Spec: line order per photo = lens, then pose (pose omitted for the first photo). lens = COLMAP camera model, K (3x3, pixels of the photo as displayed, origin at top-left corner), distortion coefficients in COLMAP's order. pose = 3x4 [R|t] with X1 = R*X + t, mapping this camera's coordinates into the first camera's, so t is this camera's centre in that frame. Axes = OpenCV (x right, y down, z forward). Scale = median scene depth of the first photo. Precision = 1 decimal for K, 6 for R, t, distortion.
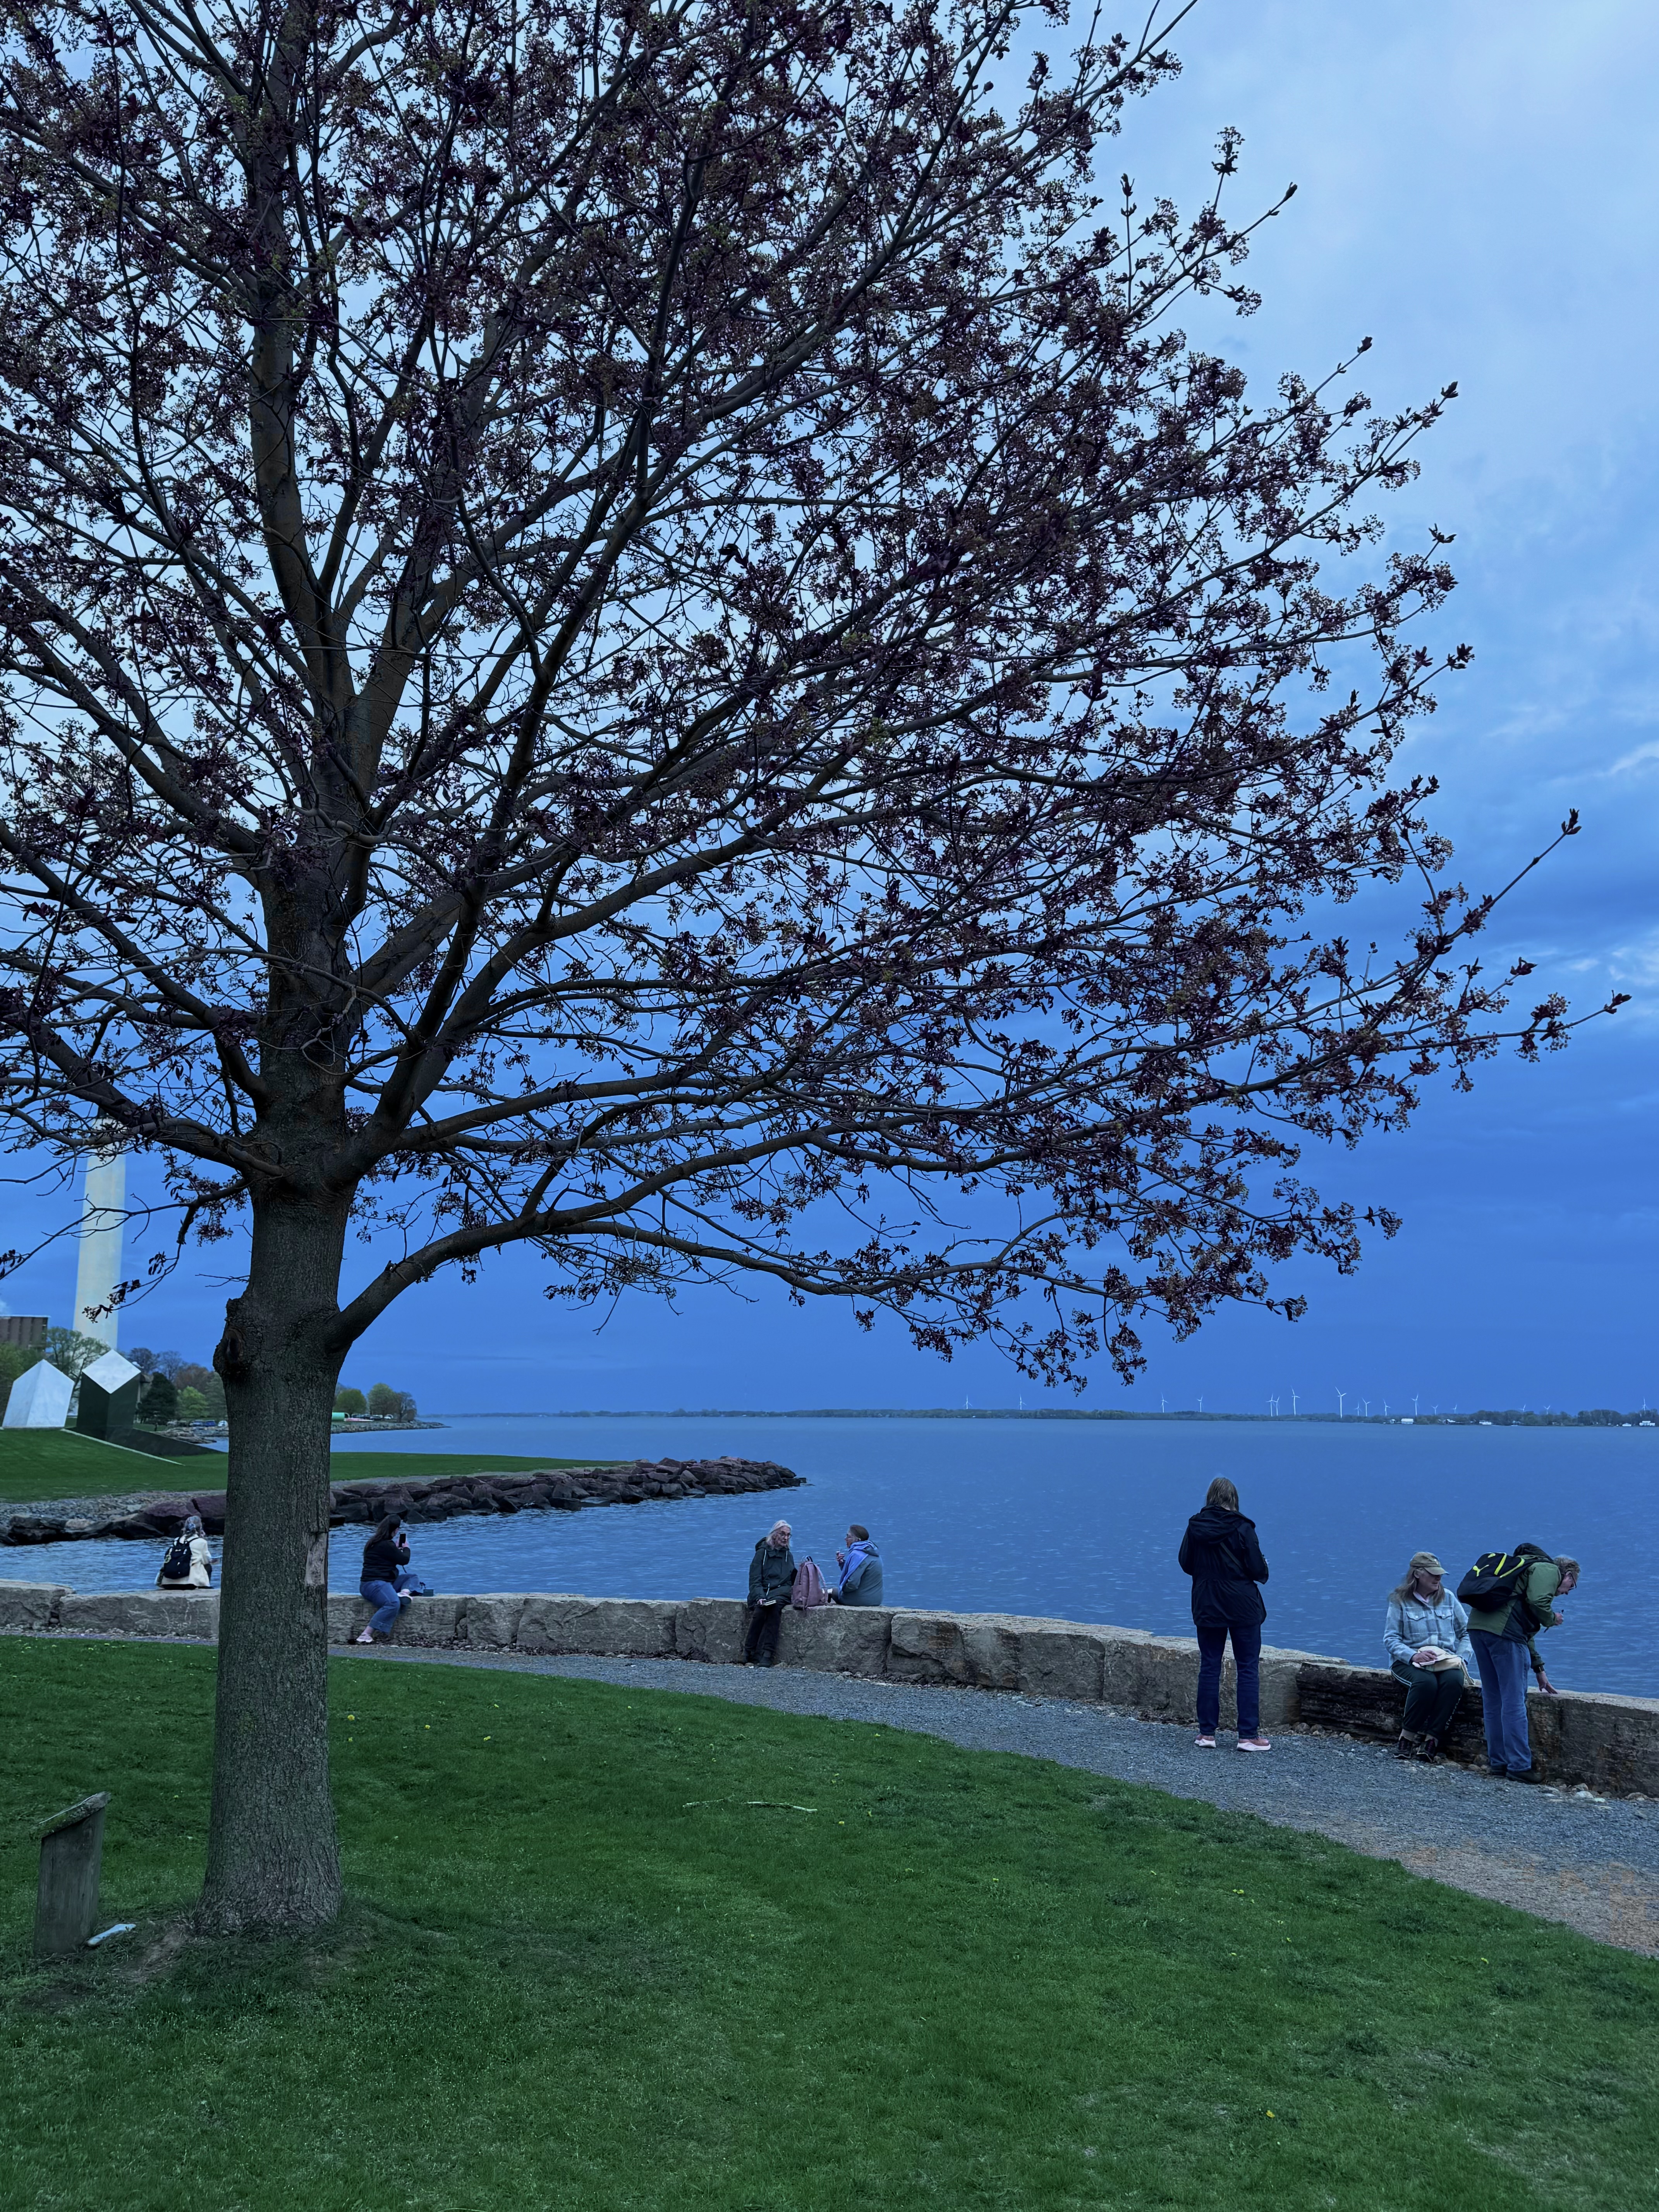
lens RADIAL K [[2094.5, 0, 829.5], [0, 2094.5, 1106.0], [0, 0, 1]] dist [0.098314, -0.006589]
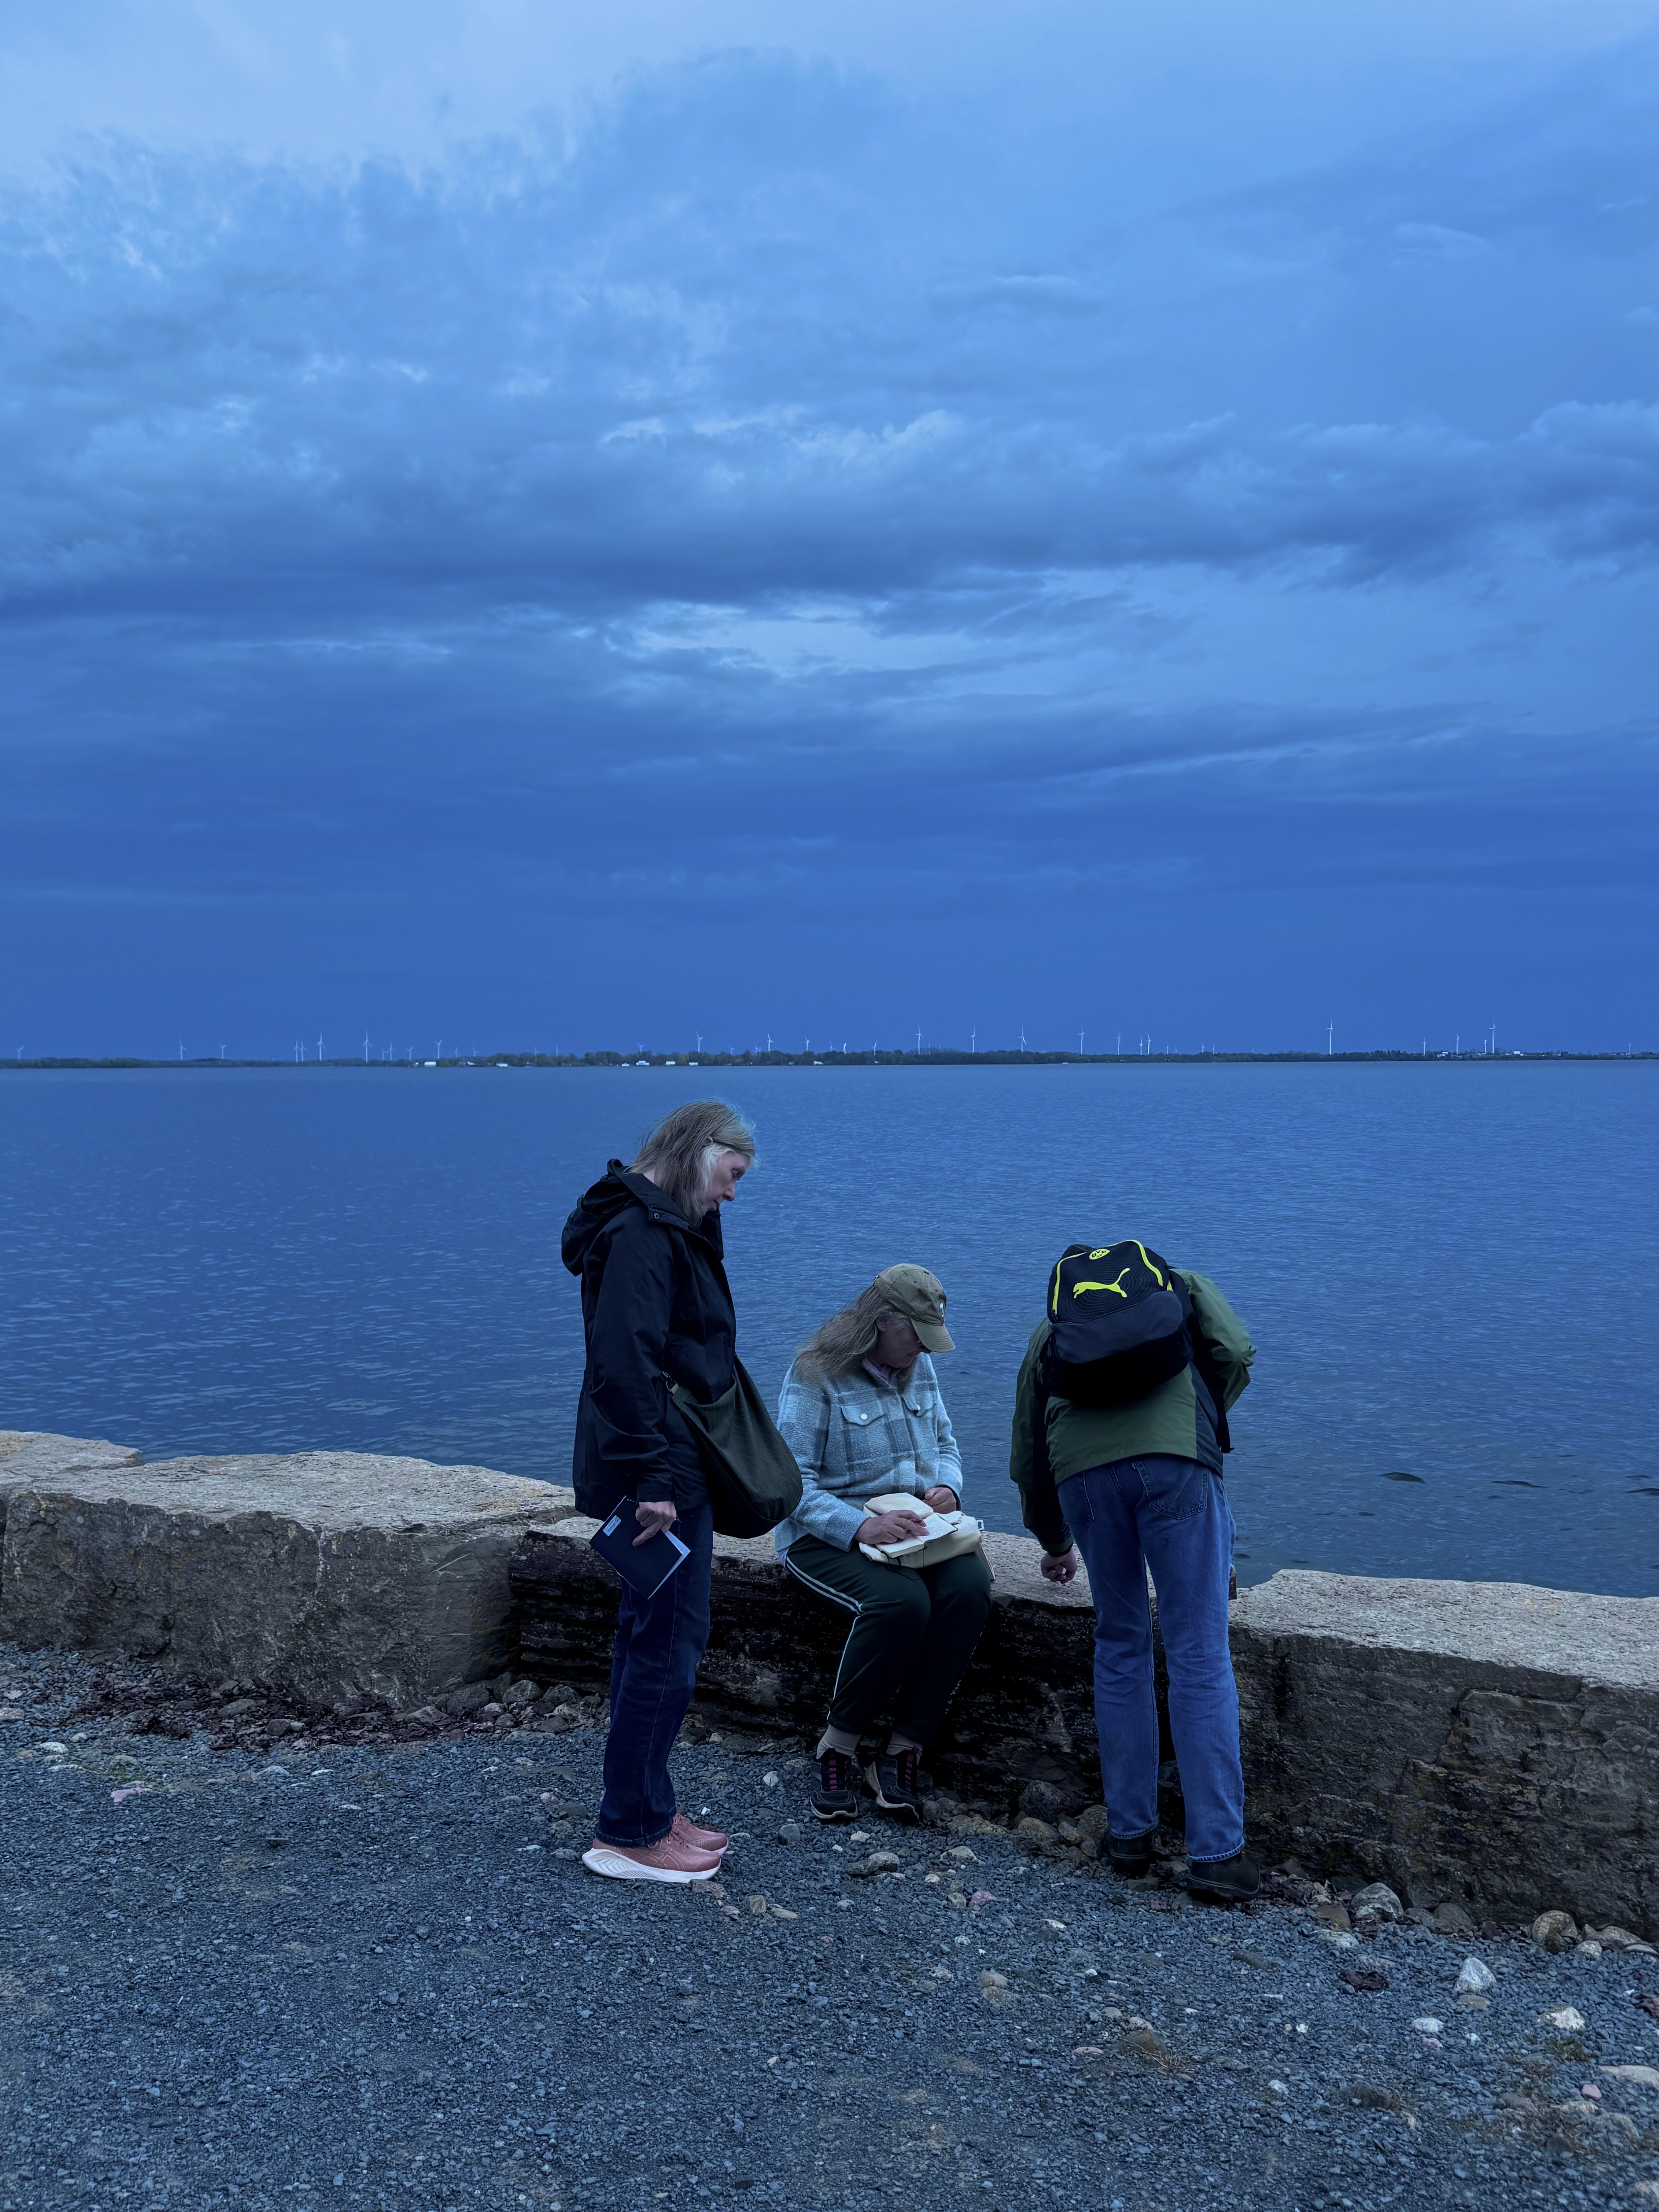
lens RADIAL K [[2094.5, 0, 829.5], [0, 2094.5, 1106.0], [0, 0, 1]] dist [0.098314, -0.006589]
pose [[0.899169, -0.018680, 0.437202, 0.111098], [-0.054206, 0.986639, 0.153639, 0.129927], [-0.434231, -0.161846, 0.886143, 0.681757]]
